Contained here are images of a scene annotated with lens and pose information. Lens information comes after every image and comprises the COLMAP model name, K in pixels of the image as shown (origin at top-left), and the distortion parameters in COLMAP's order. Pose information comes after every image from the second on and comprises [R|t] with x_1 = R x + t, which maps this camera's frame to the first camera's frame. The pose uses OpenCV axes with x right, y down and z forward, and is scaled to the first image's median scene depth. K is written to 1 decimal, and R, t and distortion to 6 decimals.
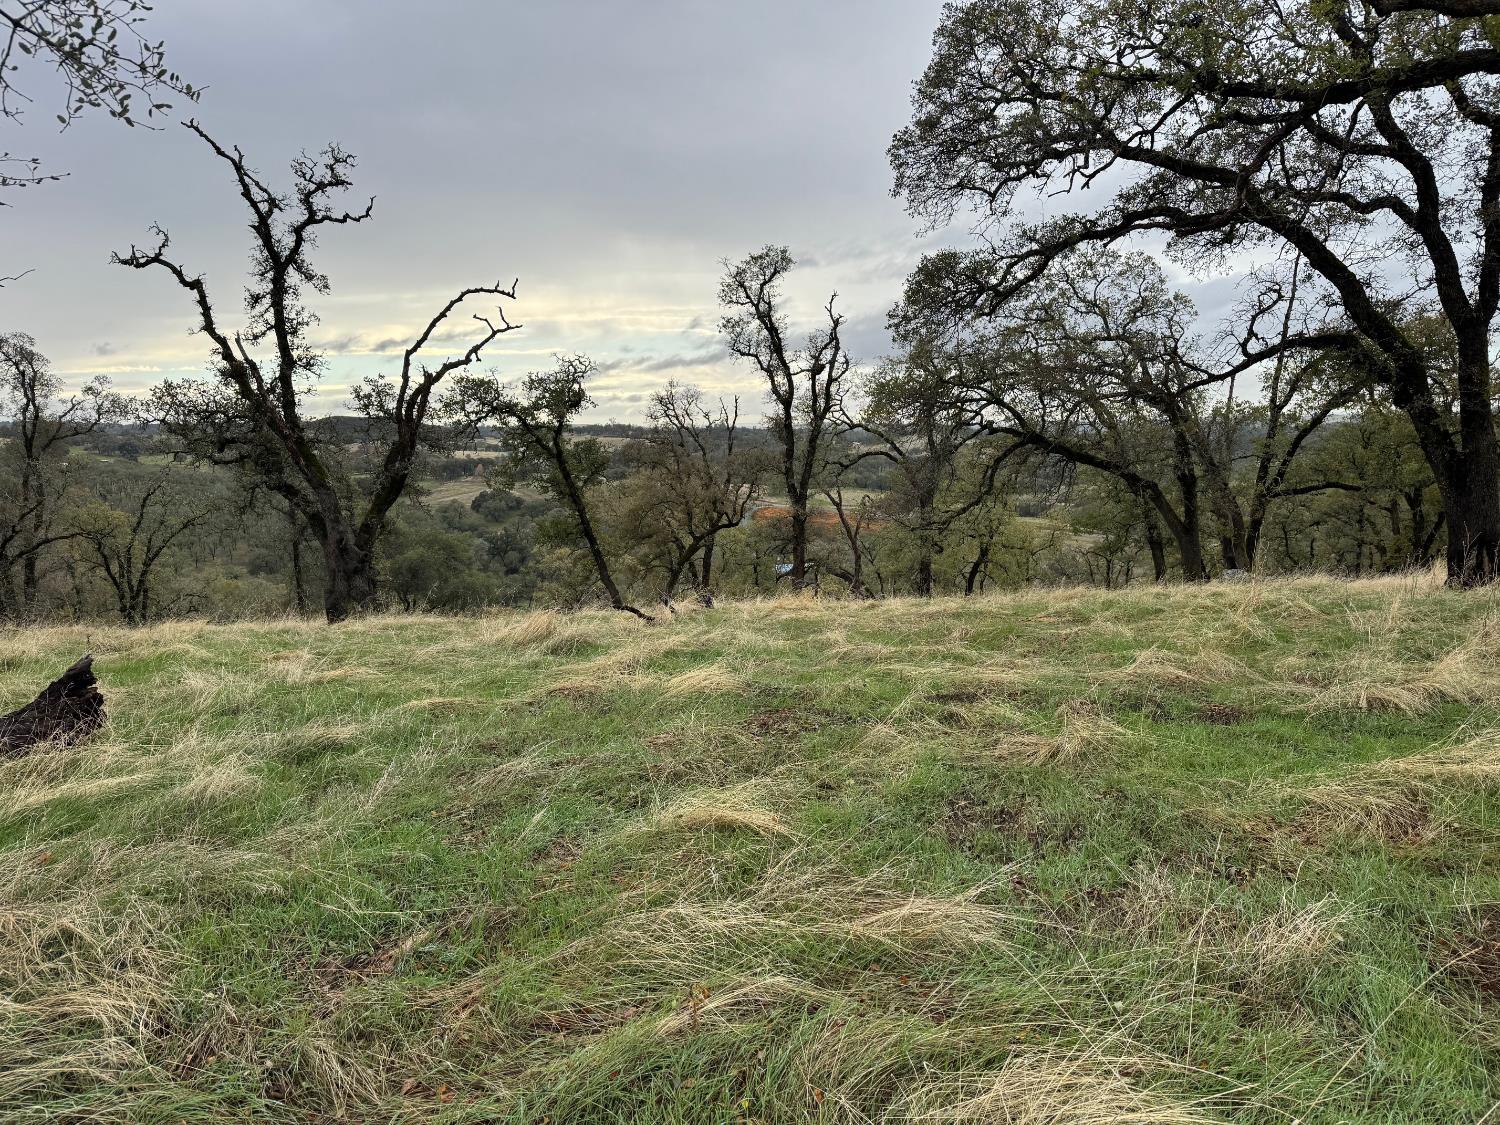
lens RADIAL K [[994.0, 0, 750.0], [0, 994.0, 562.5], [0, 0, 1]] dist [0.048807, -0.090103]
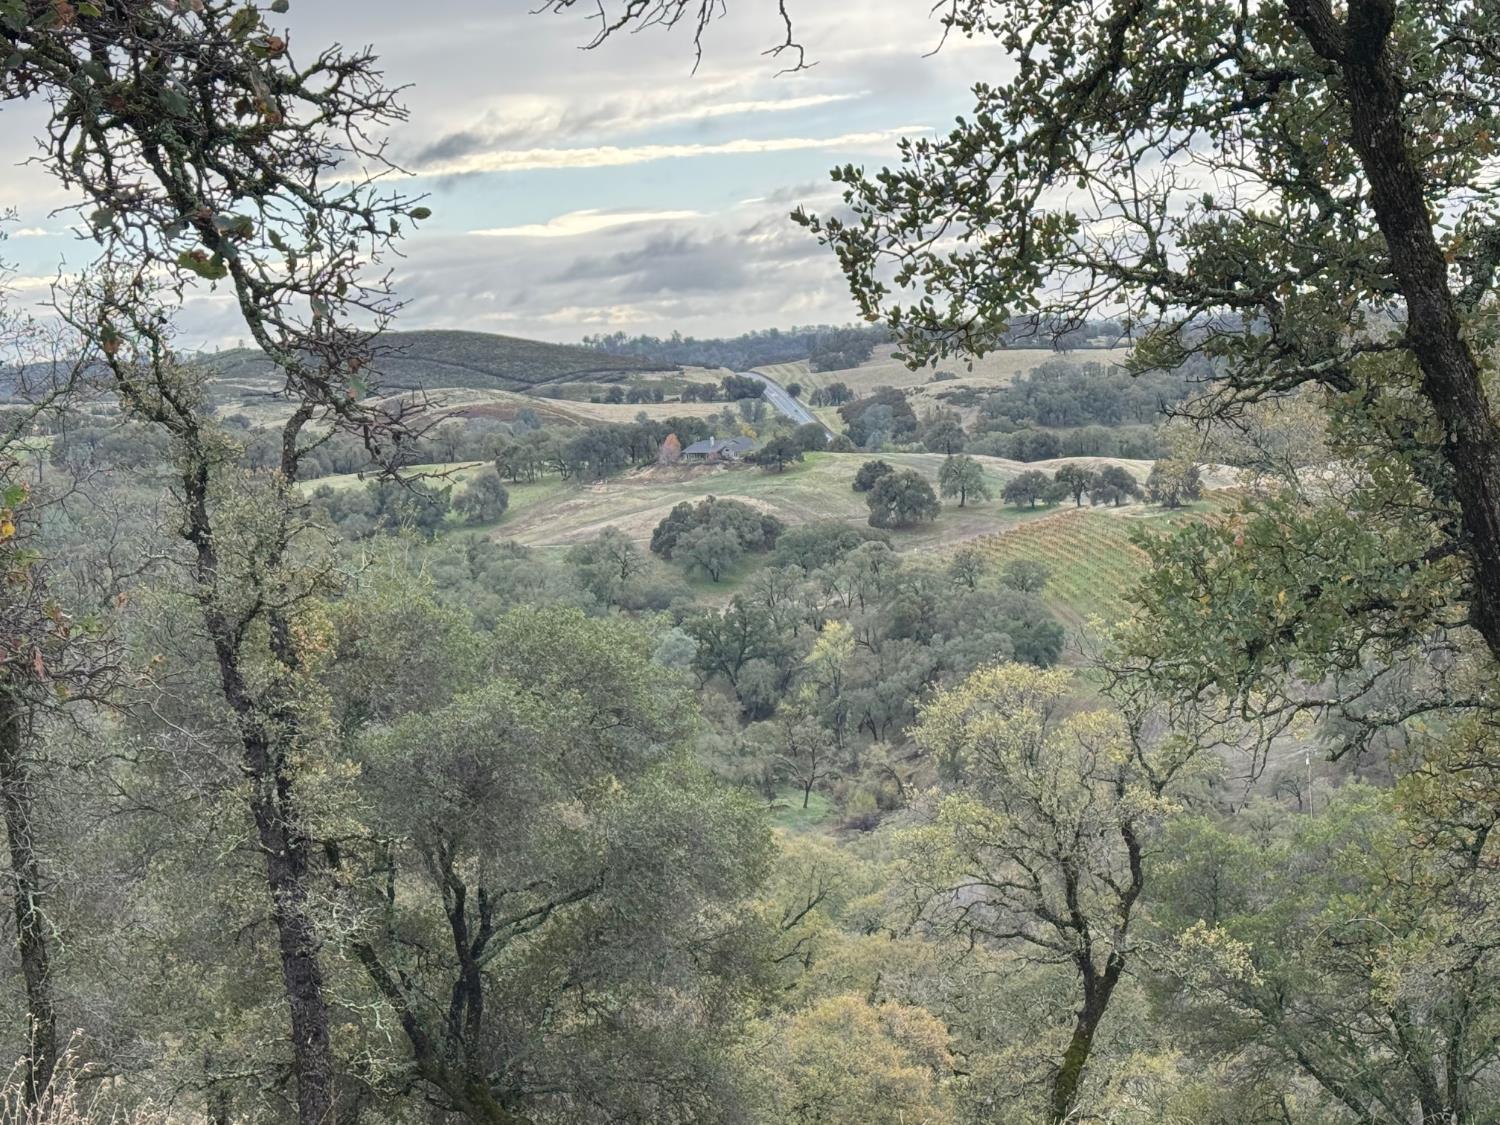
lens RADIAL K [[2637.4, 0, 750.0], [0, 2637.4, 562.5], [0, 0, 1]] dist [0.085414, -0.028212]
pose [[0.972264, -0.027932, -0.232214, -0.195823], [0.017412, 0.998732, -0.047230, -0.021694], [0.233239, 0.041877, 0.971517, 0.638833]]
